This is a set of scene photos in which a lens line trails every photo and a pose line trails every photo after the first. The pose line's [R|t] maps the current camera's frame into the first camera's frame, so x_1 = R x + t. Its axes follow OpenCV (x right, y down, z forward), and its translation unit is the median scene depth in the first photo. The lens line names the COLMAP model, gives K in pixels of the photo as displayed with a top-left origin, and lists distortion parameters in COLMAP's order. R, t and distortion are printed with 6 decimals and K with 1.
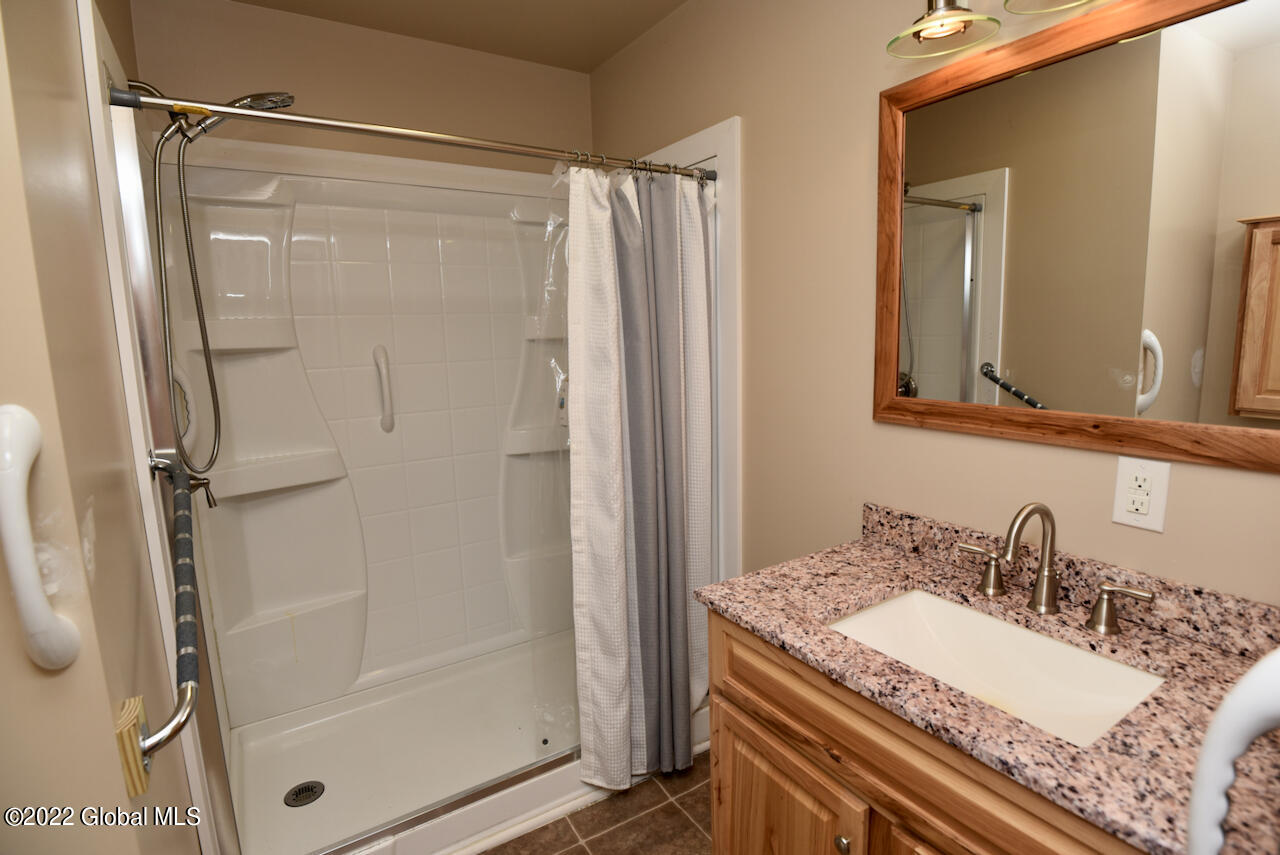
lens RADIAL K [[623.0, 0, 646.0], [0, 623.0, 425.3], [0, 0, 1]] dist [-0.024324, -0.004508]
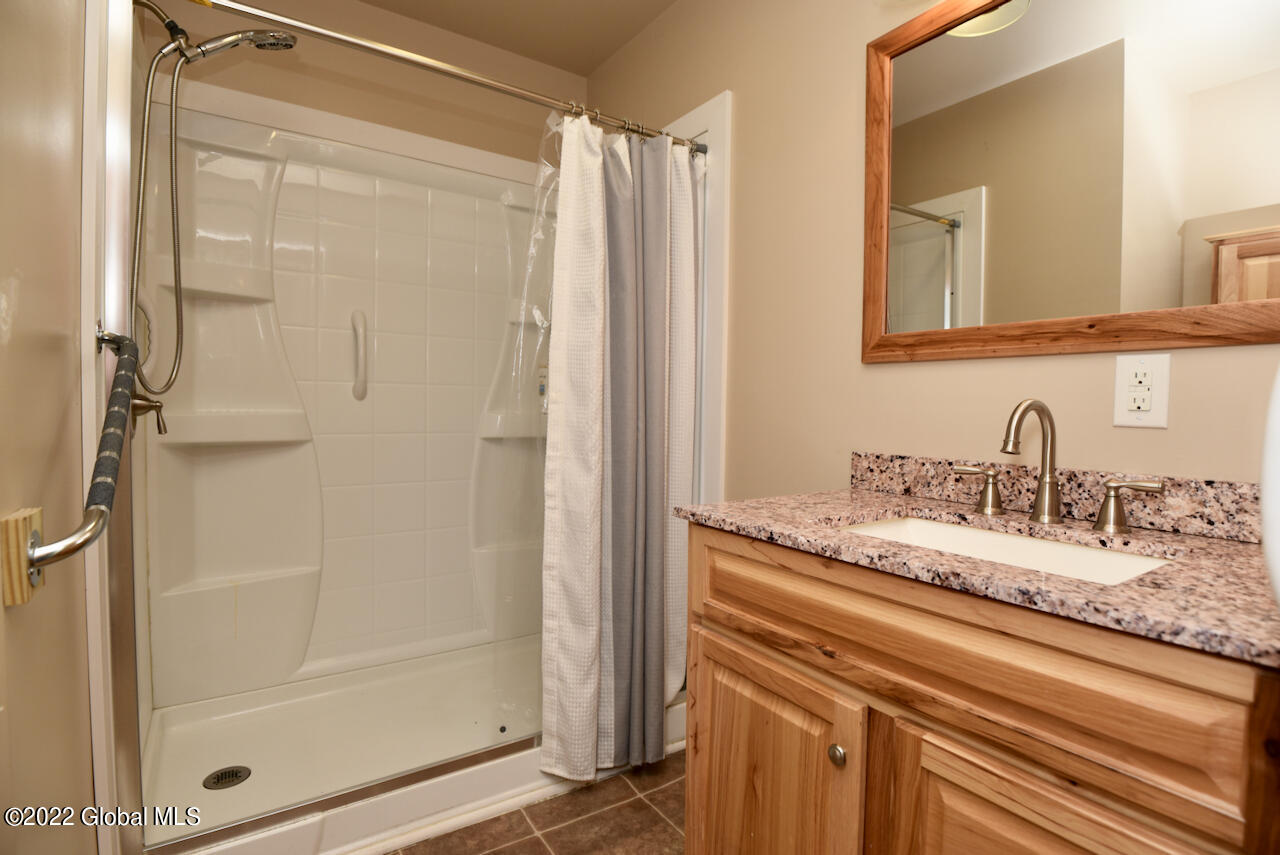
lens RADIAL K [[623.0, 0, 645.6], [0, 623.0, 423.1], [0, 0, 1]] dist [-0.024324, -0.004508]
pose [[0.998750, 0.040785, 0.028895, 0.001495], [-0.037041, 0.992081, -0.120011, 0.201485], [-0.033561, 0.118791, 0.992352, 0.049539]]
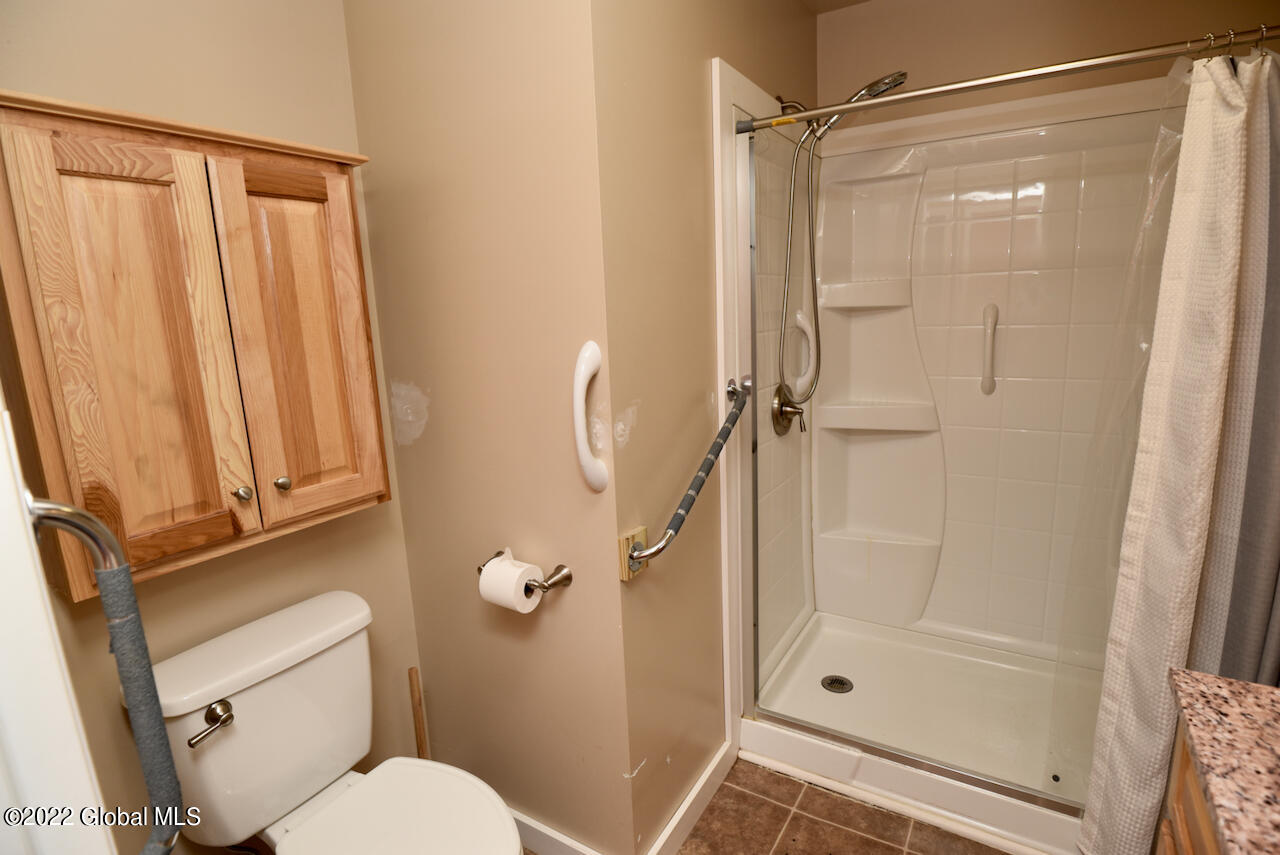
lens RADIAL K [[623.0, 0, 648.8], [0, 623.0, 424.7], [0, 0, 1]] dist [-0.024324, -0.004508]
pose [[0.437125, 0.172376, -0.882728, 0.297164], [-0.108365, 0.984406, 0.138569, -0.026020], [0.892849, 0.035084, 0.448988, 0.130069]]
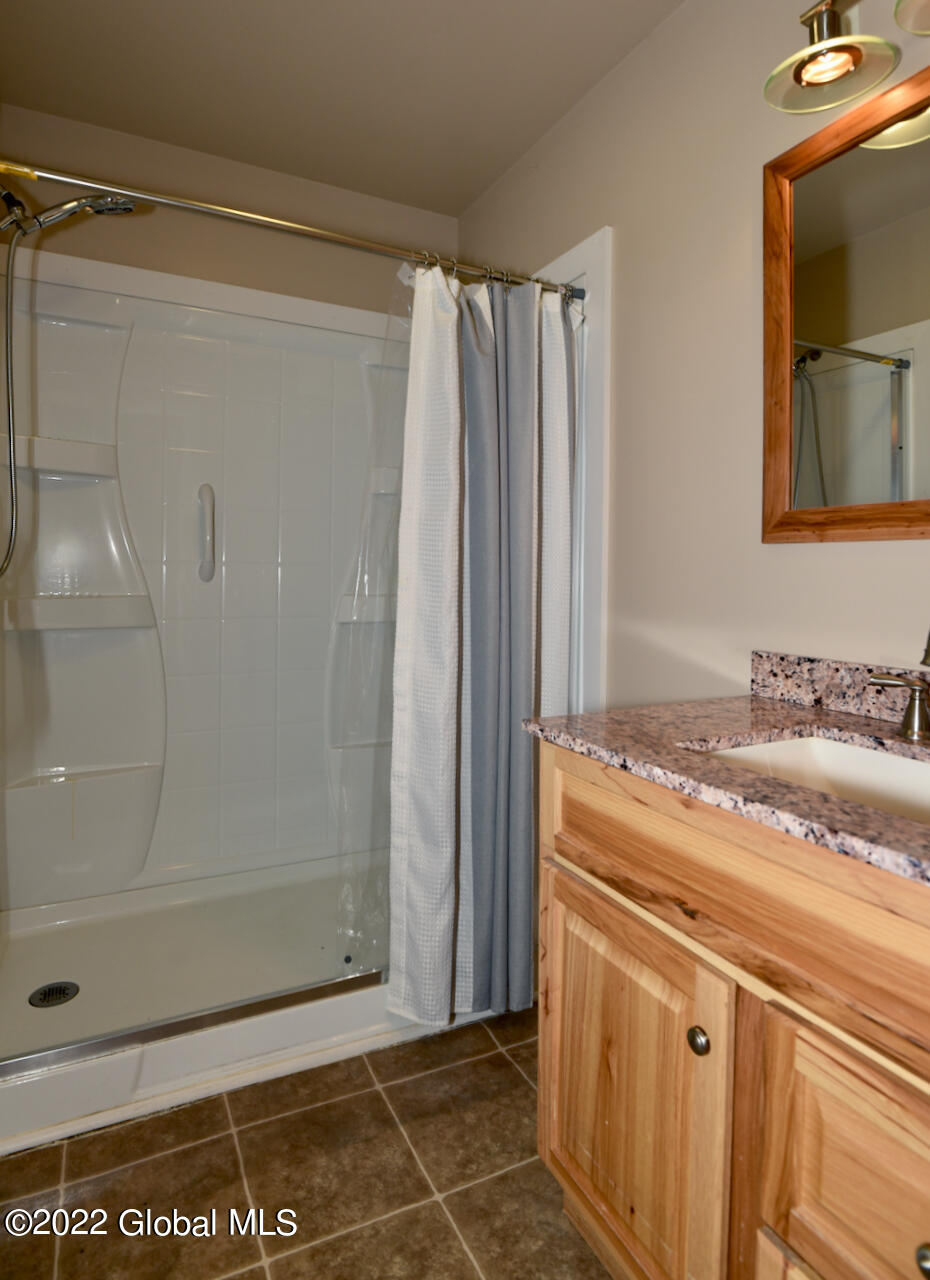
lens RADIAL K [[707.9, 0, 461.9], [0, 707.9, 571.6], [0, 0, 1]] dist [-0.025291, -0.003704]
pose [[0.994043, 0.038970, -0.101787, 0.066385], [-0.053527, 0.988064, -0.144446, 0.169408], [0.094943, 0.149034, 0.984264, 0.059544]]
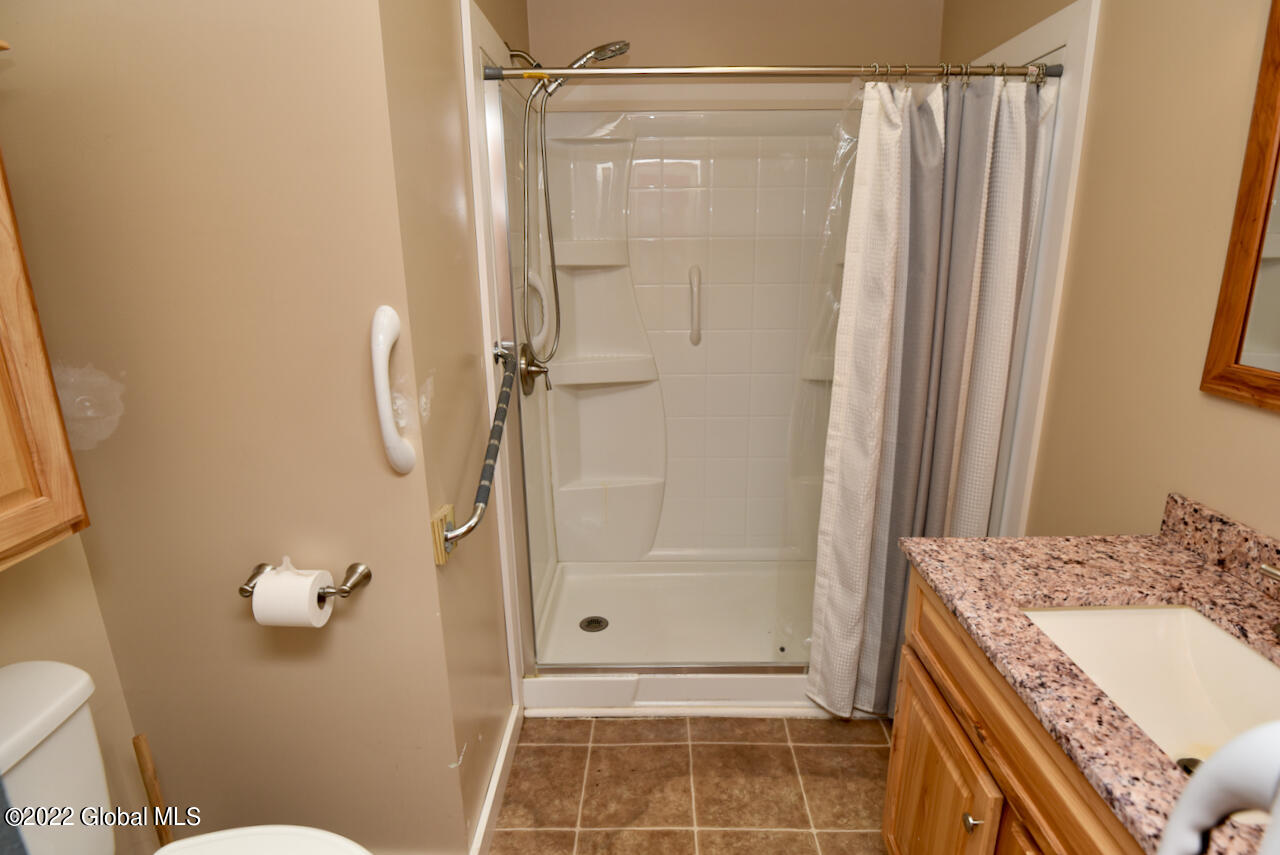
lens RADIAL K [[644.5, 0, 648.6], [0, 644.5, 424.1], [0, 0, 1]] dist [-0.024007, -0.004676]
pose [[0.837185, 0.159313, -0.523203, 0.194336], [-0.094780, 0.984421, 0.148093, -0.017504], [0.538645, -0.074392, 0.839242, -0.032905]]
